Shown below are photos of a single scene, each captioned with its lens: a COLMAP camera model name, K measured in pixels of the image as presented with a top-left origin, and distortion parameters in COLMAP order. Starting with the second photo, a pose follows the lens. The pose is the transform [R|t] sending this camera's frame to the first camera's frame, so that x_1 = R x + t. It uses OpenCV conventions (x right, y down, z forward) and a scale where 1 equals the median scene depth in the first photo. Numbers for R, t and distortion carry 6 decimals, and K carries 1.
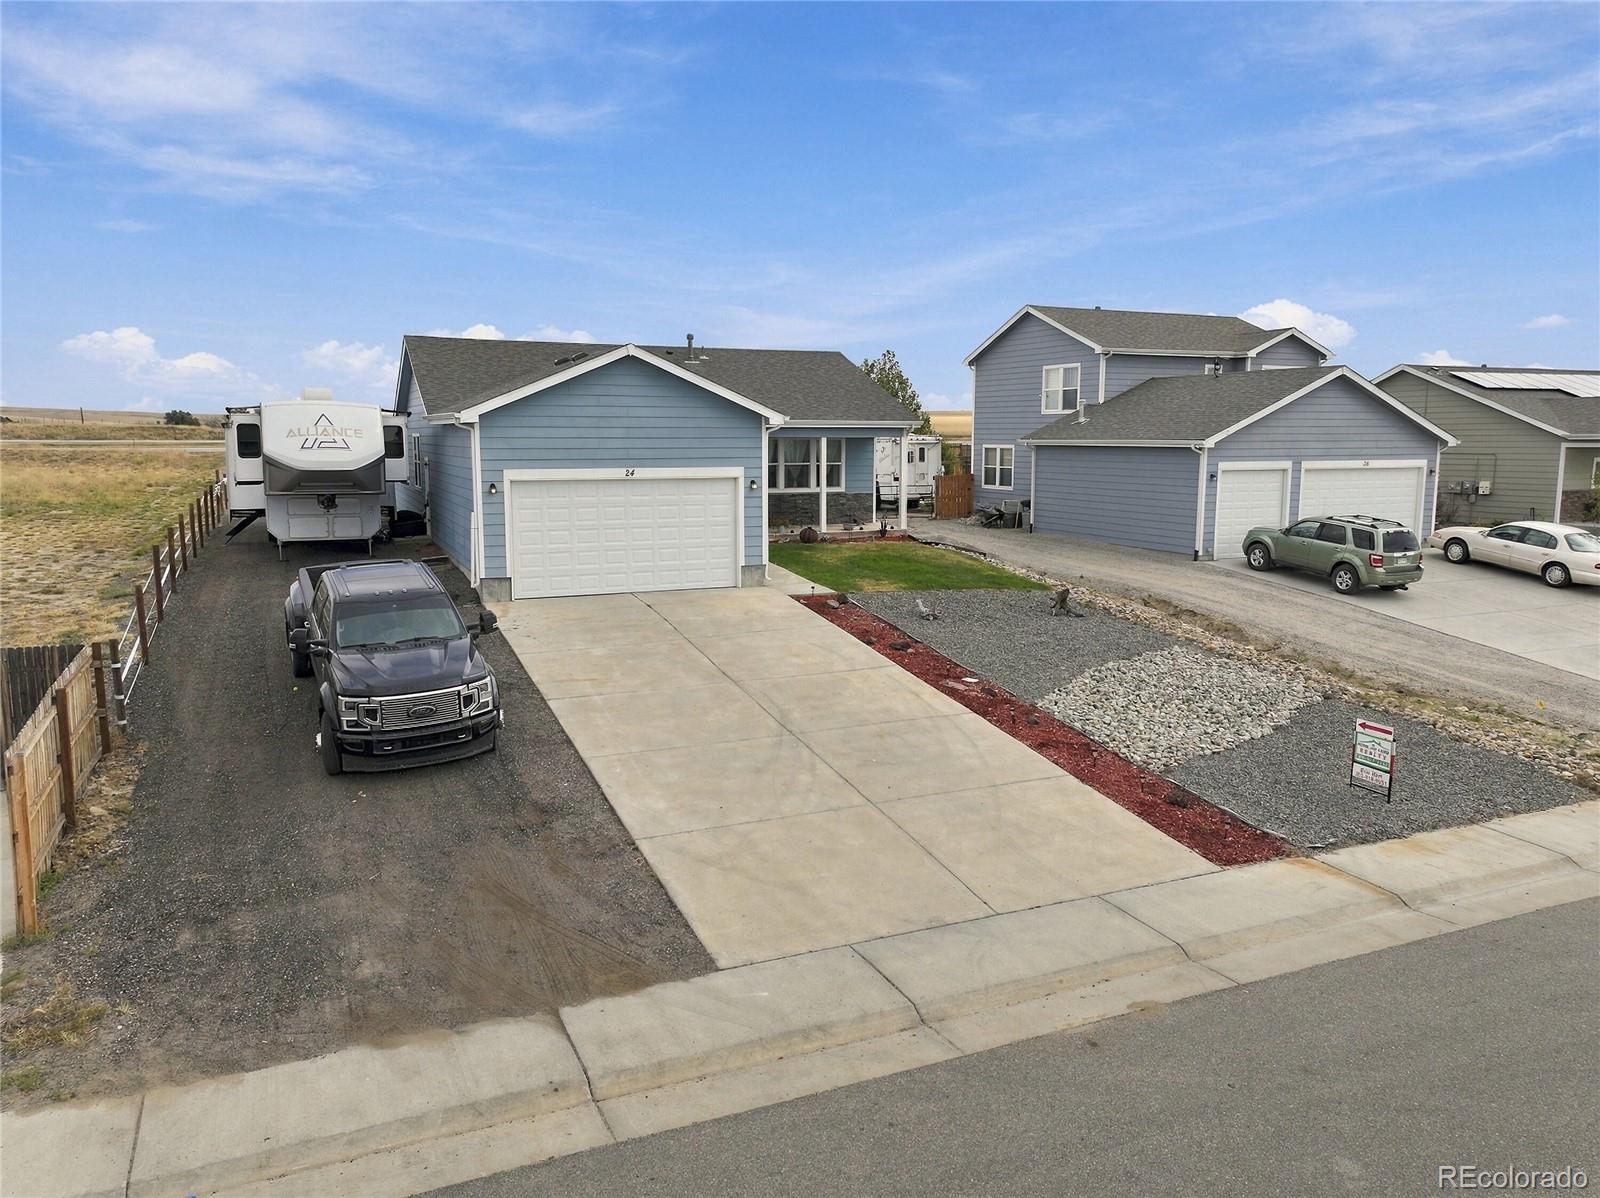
lens RADIAL K [[1121.3, 0, 805.5], [0, 1121.3, 593.6], [0, 0, 1]] dist [0.002152, 0.002380]
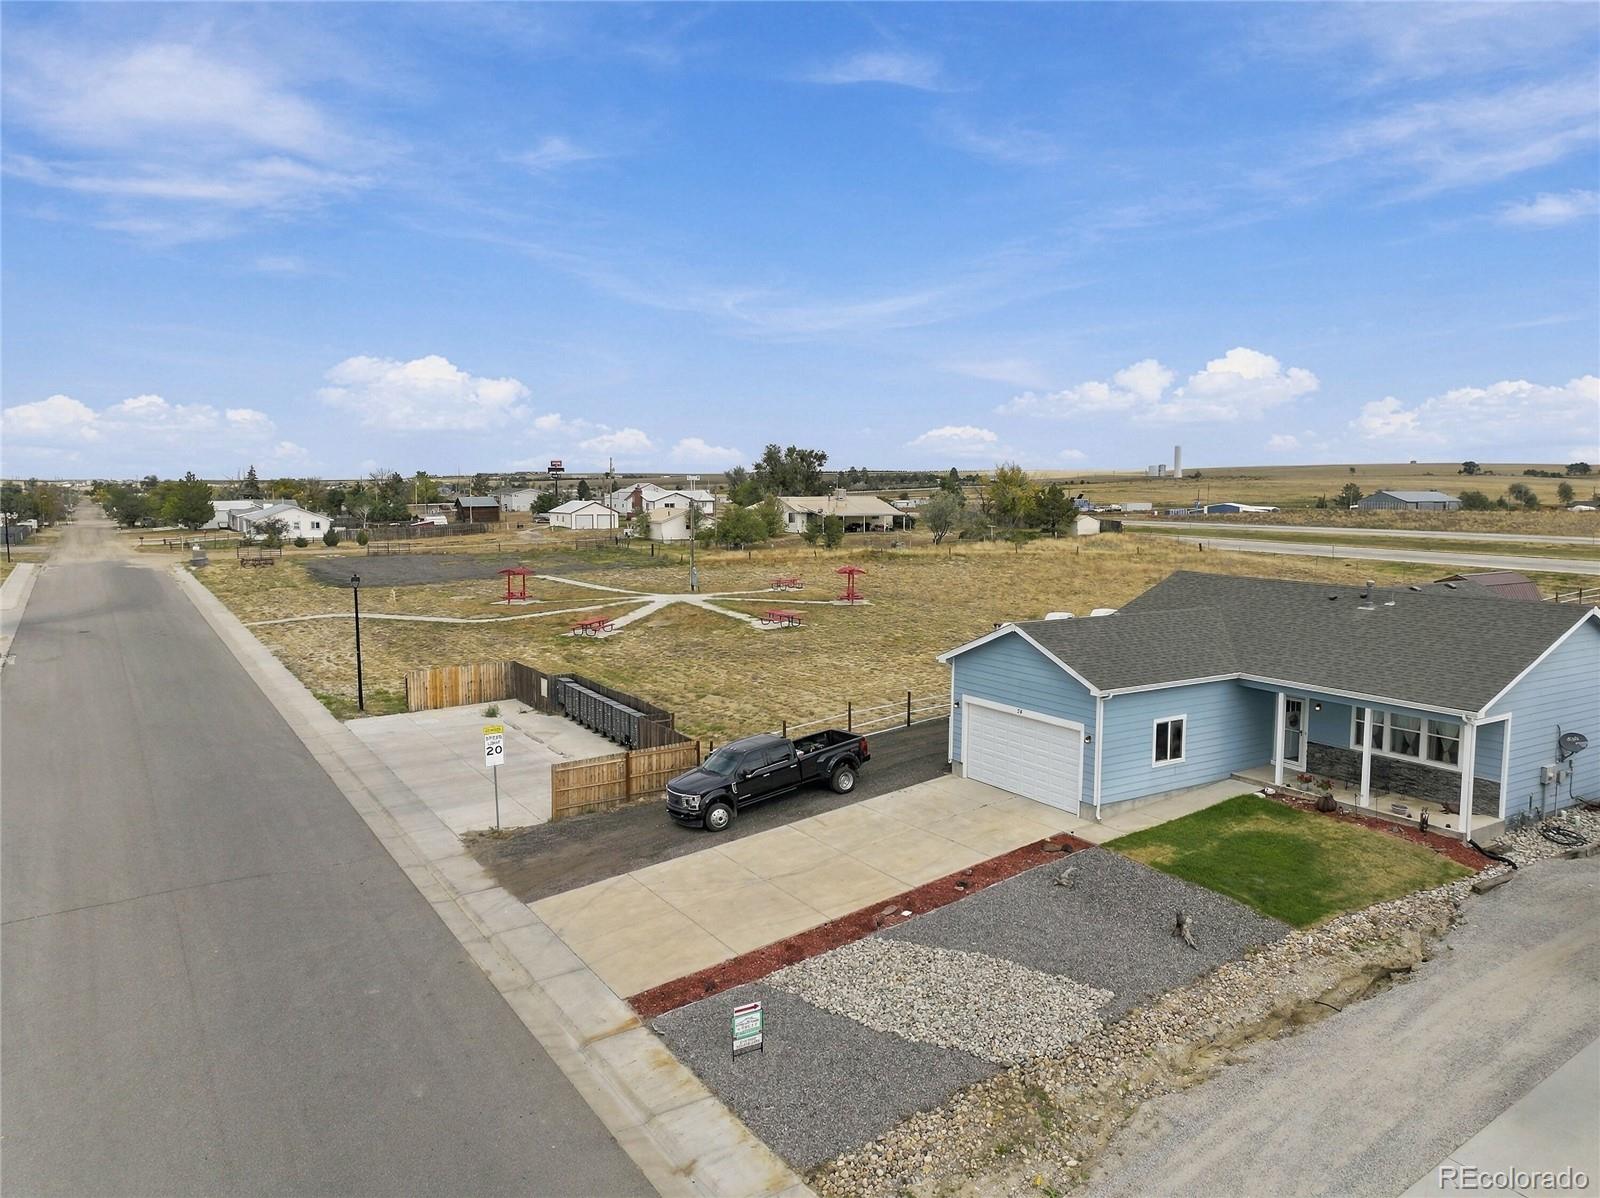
lens RADIAL K [[1121.3, 0, 805.5], [0, 1121.3, 593.6], [0, 0, 1]] dist [0.002152, 0.002380]
pose [[0.140392, 0.099254, -0.985108, 2.066677], [-0.141263, 0.986792, 0.079292, -0.574640], [0.979967, 0.128027, 0.152559, 0.884084]]
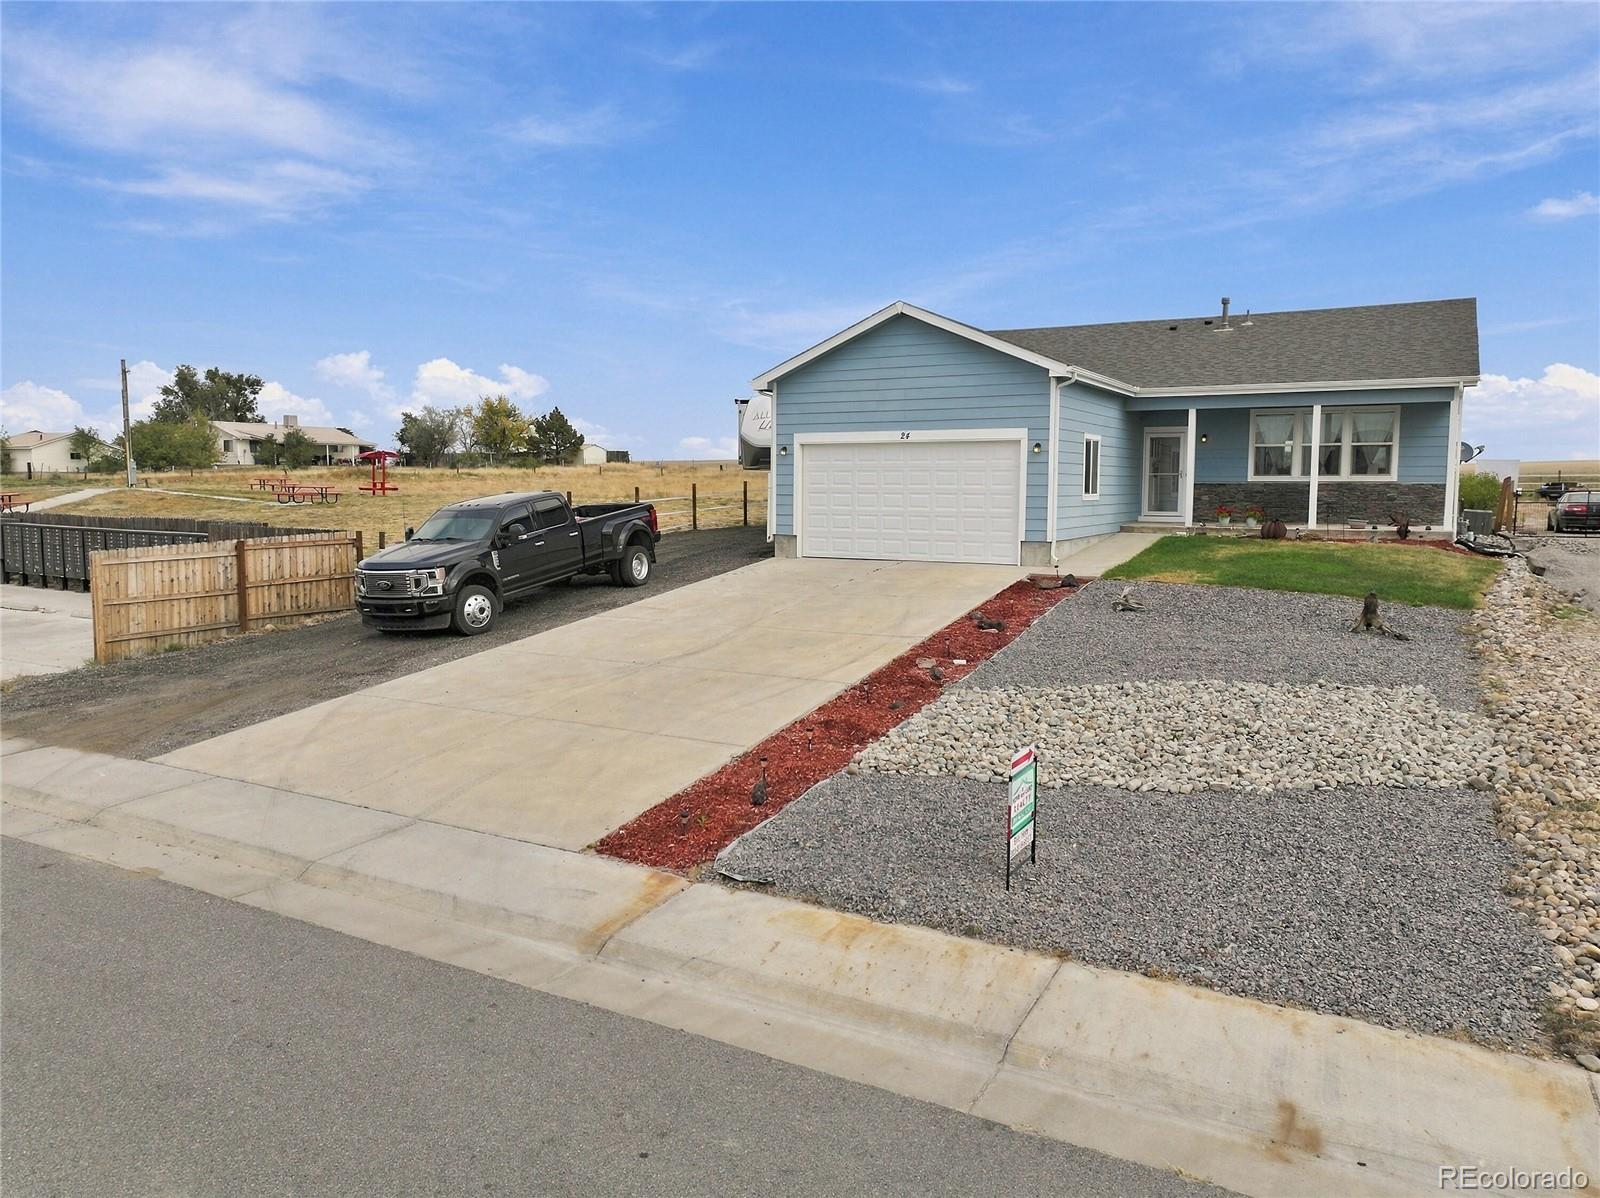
lens RADIAL K [[1121.3, 0, 805.5], [0, 1121.3, 593.6], [0, 0, 1]] dist [0.002152, 0.002380]
pose [[0.608737, 0.080105, -0.789318, 0.996817], [-0.113457, 0.993454, 0.013322, 0.043855], [0.785218, 0.081444, 0.613841, 0.611501]]
